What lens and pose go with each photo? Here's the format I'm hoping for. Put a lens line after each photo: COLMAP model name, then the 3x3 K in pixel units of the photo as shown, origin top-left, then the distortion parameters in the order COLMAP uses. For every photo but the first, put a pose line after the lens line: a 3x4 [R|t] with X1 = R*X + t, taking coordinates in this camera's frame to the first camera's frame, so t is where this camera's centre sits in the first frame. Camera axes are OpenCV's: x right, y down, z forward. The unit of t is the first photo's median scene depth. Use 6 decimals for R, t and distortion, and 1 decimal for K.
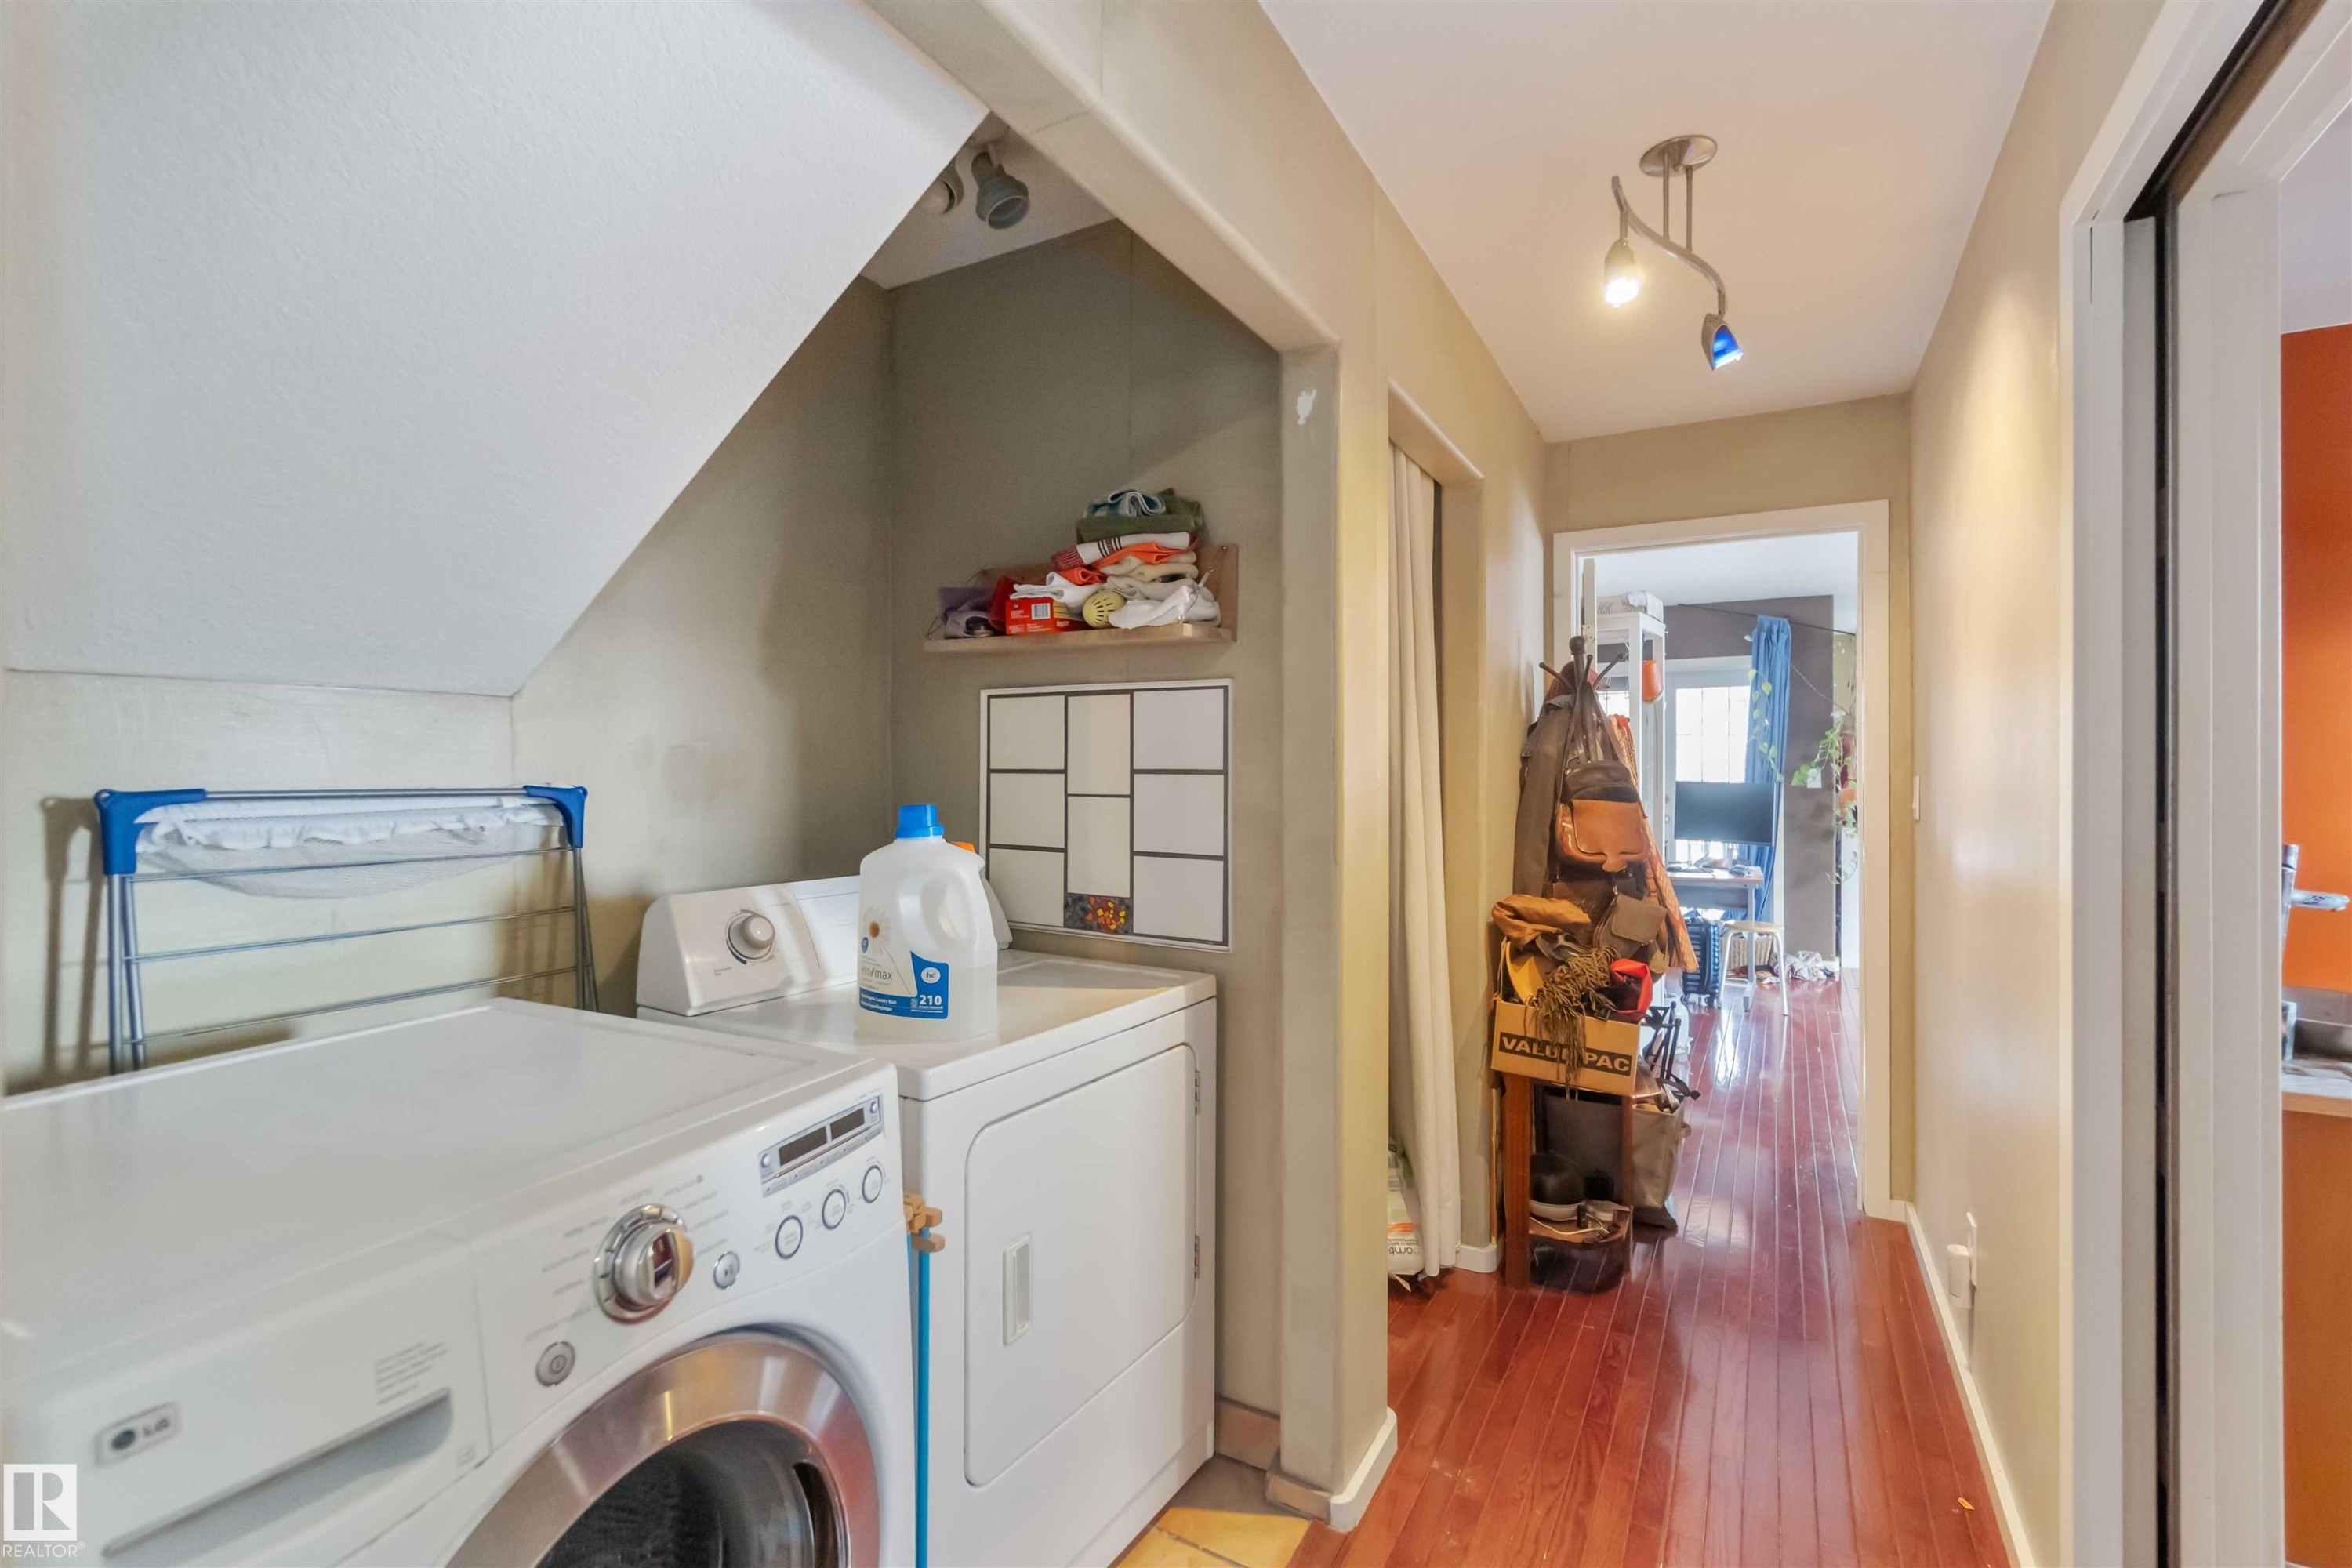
lens RADIAL K [[1046.2, 0, 1174.6], [0, 1046.2, 774.5], [0, 0, 1]] dist [-0.004316, -0.000114]
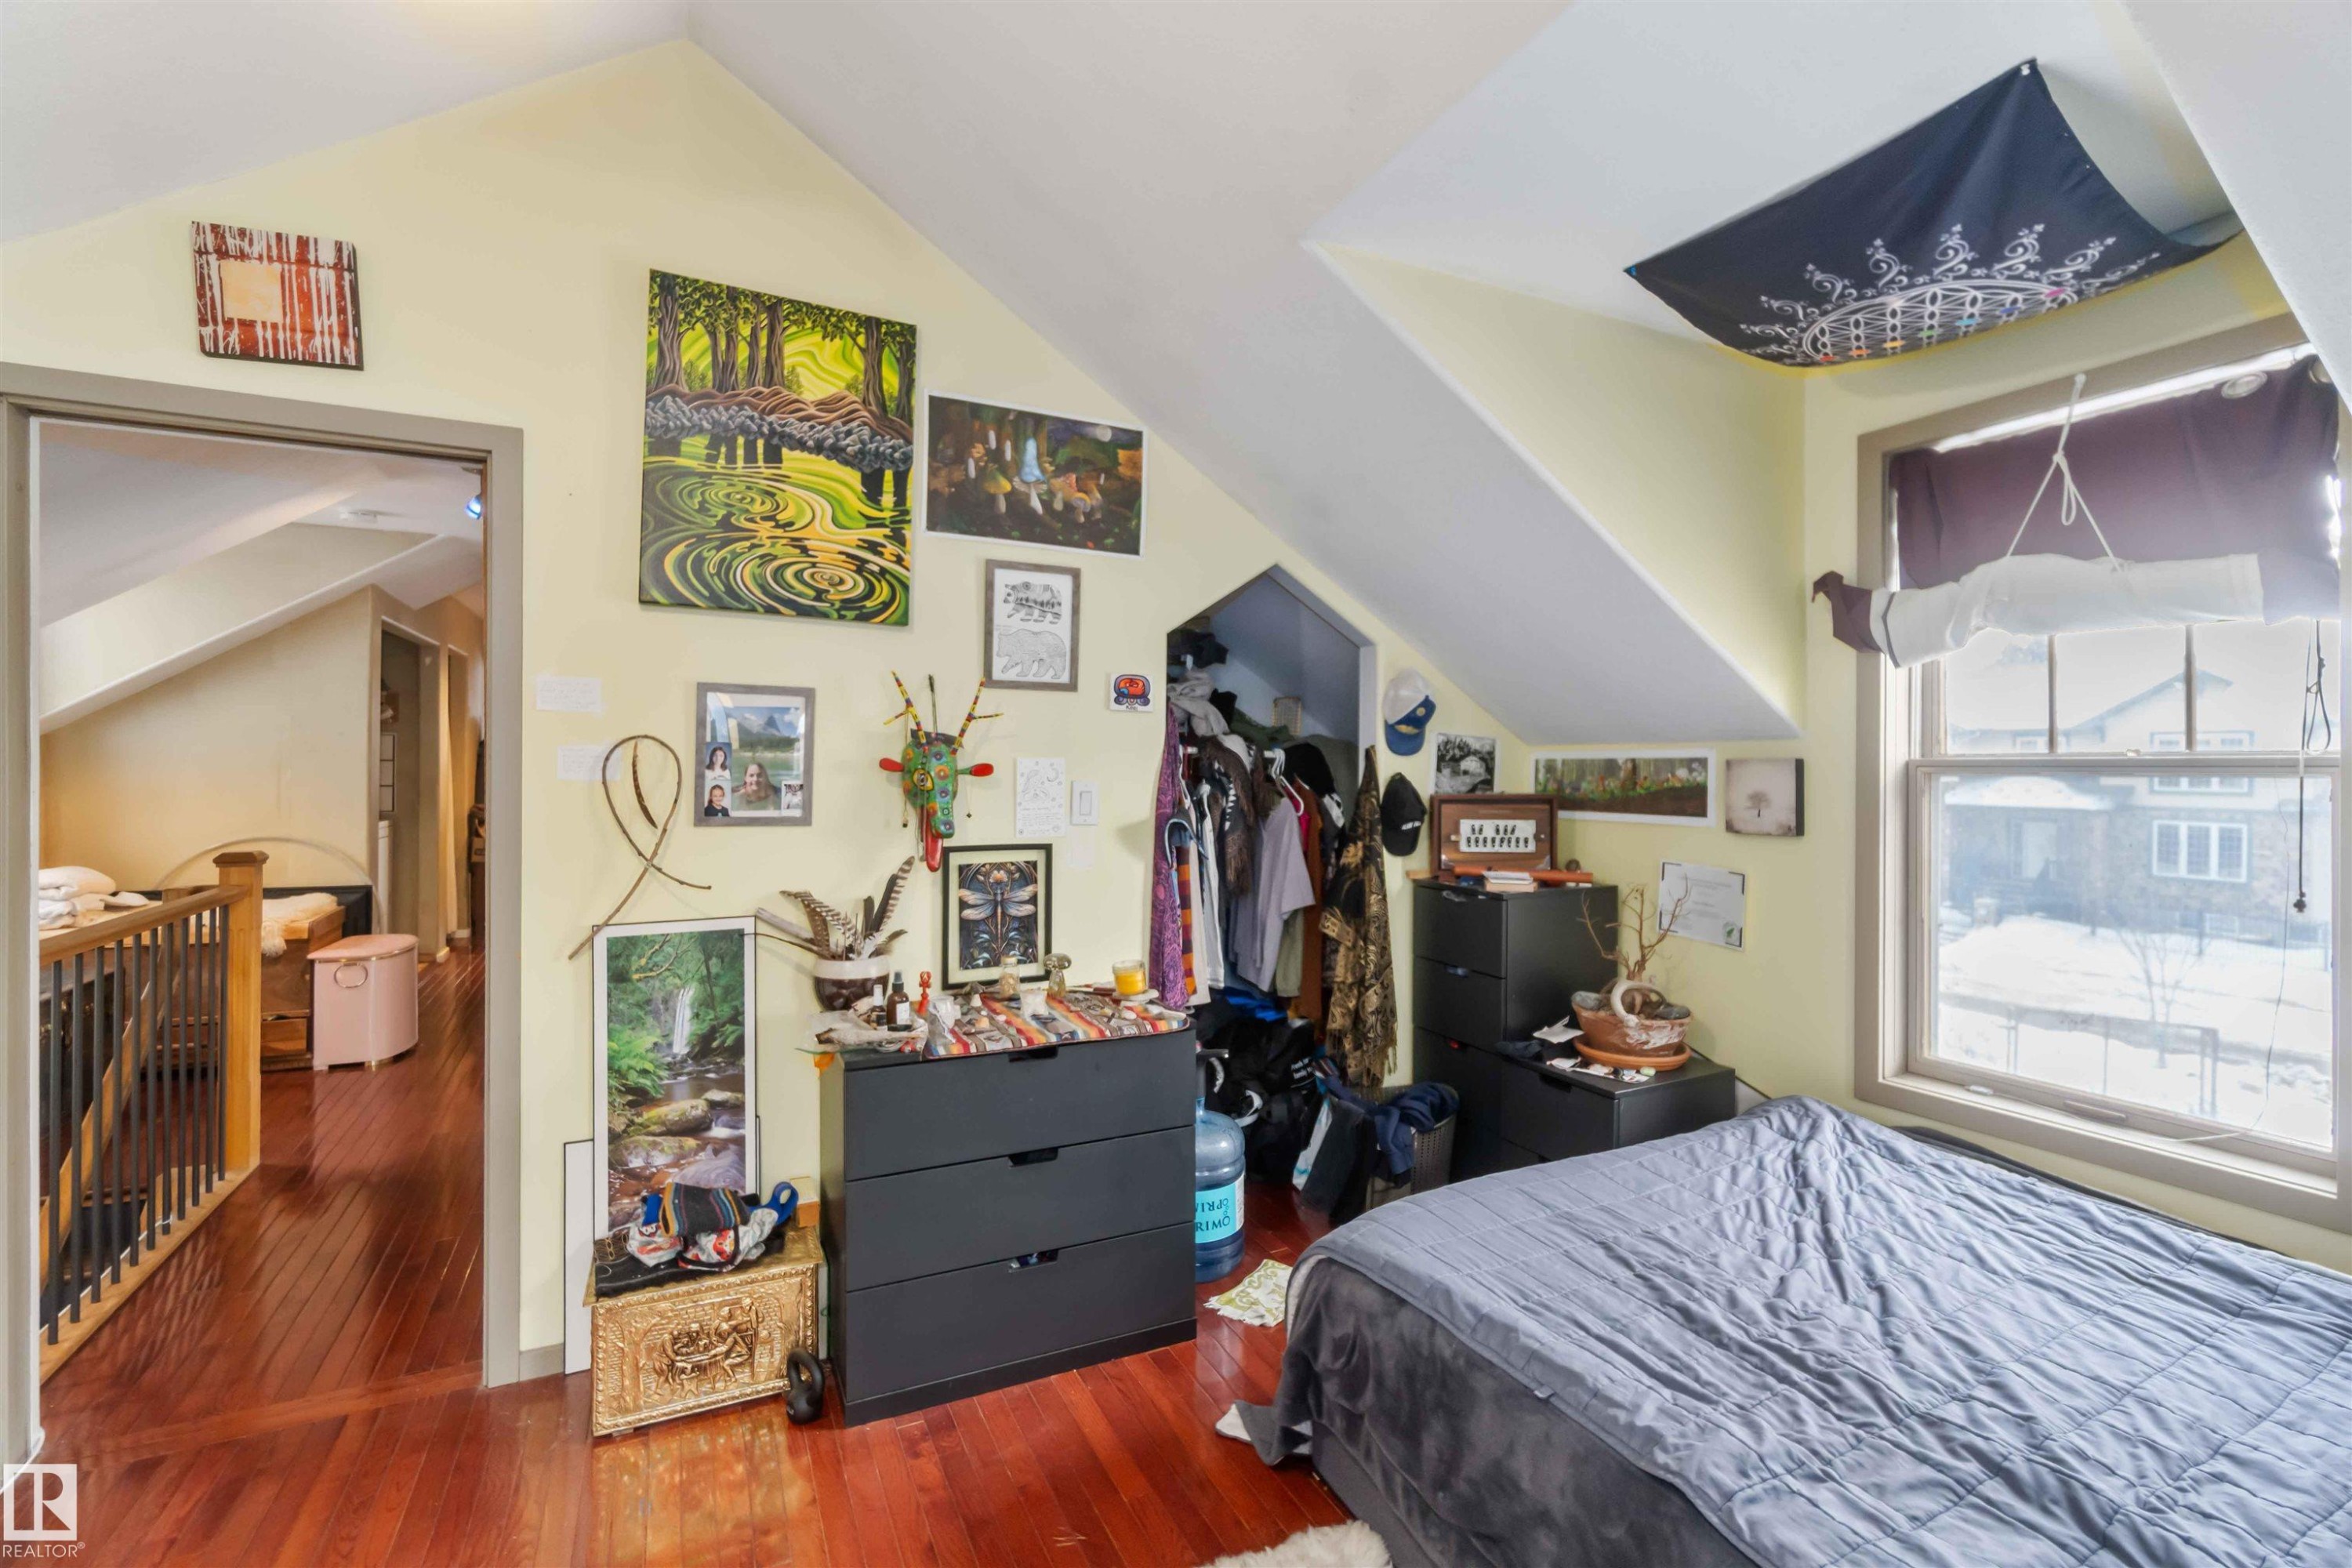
lens RADIAL K [[1032.3, 0, 1164.4], [0, 1032.3, 773.6], [0, 0, 1]] dist [-0.003281, 0.000085]
pose [[0.564755, -0.001517, 0.825258, -1.200220], [-0.001166, 0.999996, 0.002637, 0.026805], [-0.825258, -0.002451, 0.564750, -2.730330]]
